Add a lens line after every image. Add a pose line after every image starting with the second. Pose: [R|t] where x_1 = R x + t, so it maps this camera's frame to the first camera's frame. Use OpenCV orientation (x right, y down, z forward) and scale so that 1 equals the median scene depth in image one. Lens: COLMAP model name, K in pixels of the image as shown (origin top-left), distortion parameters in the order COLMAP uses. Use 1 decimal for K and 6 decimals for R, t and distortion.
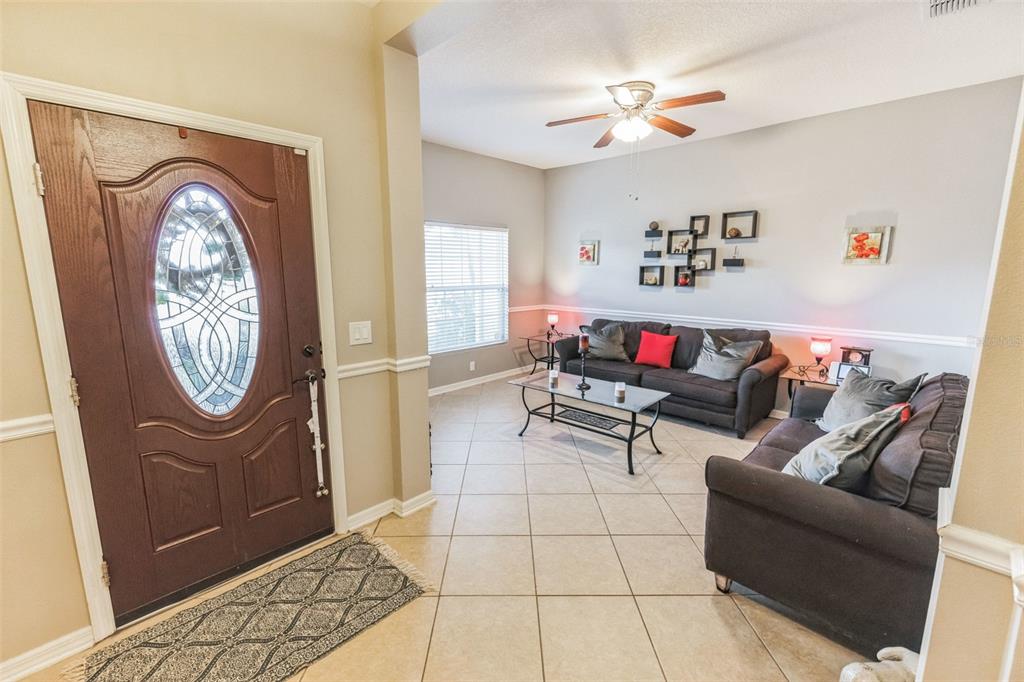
lens RADIAL K [[426.9, 0, 507.9], [0, 426.9, 337.7], [0, 0, 1]] dist [-0.003106, 0.000251]
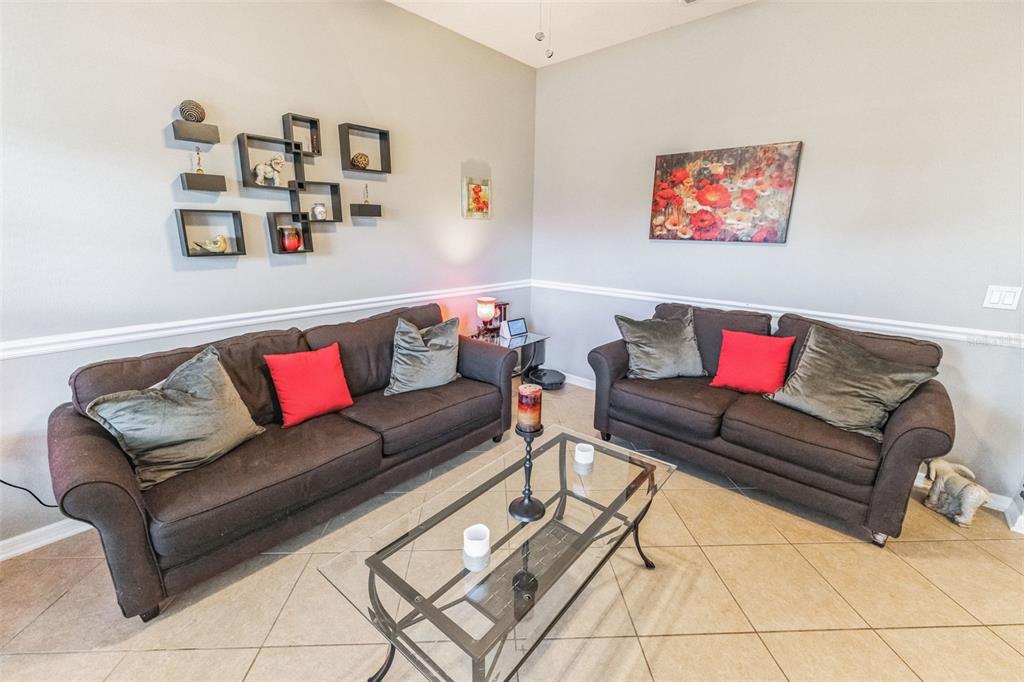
lens RADIAL K [[426.9, 0, 511.4], [0, 426.9, 340.0], [0, 0, 1]] dist [-0.003106, 0.000251]
pose [[-0.043905, -0.251847, 0.966771, -0.149584], [0.151138, 0.954892, 0.255616, -0.124917], [-0.987537, 0.157339, -0.003861, 0.841239]]
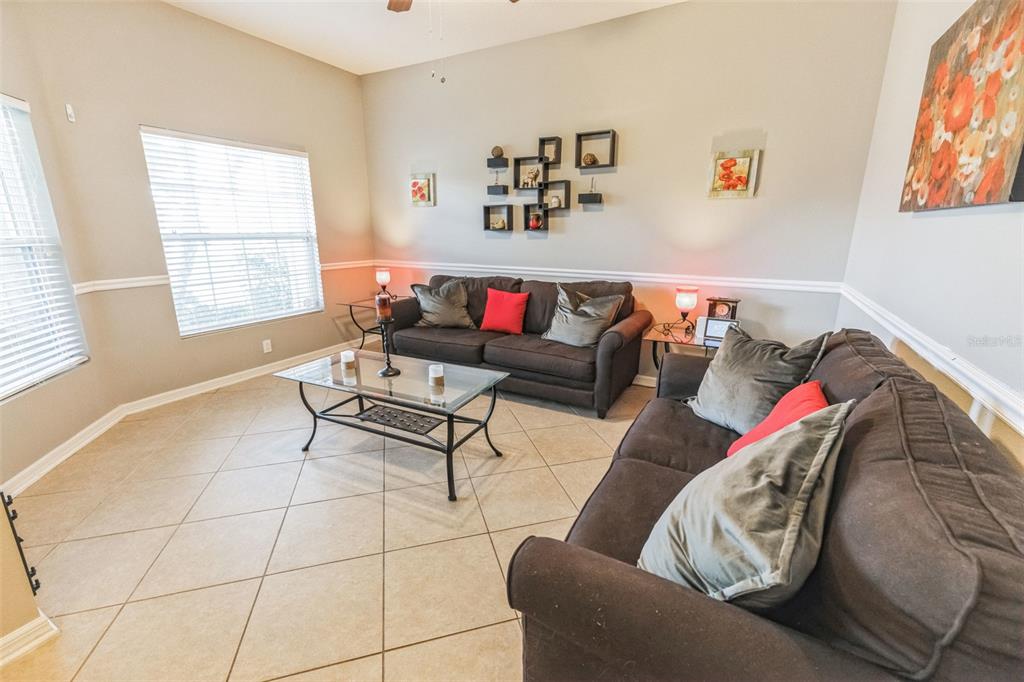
lens RADIAL K [[426.9, 0, 510.3], [0, 426.9, 338.2], [0, 0, 1]] dist [-0.003106, 0.000251]
pose [[0.962591, -0.066946, 0.262559, 0.159358], [0.043250, 0.994536, 0.095018, 0.002601], [-0.267485, -0.080108, 0.960226, 0.253721]]
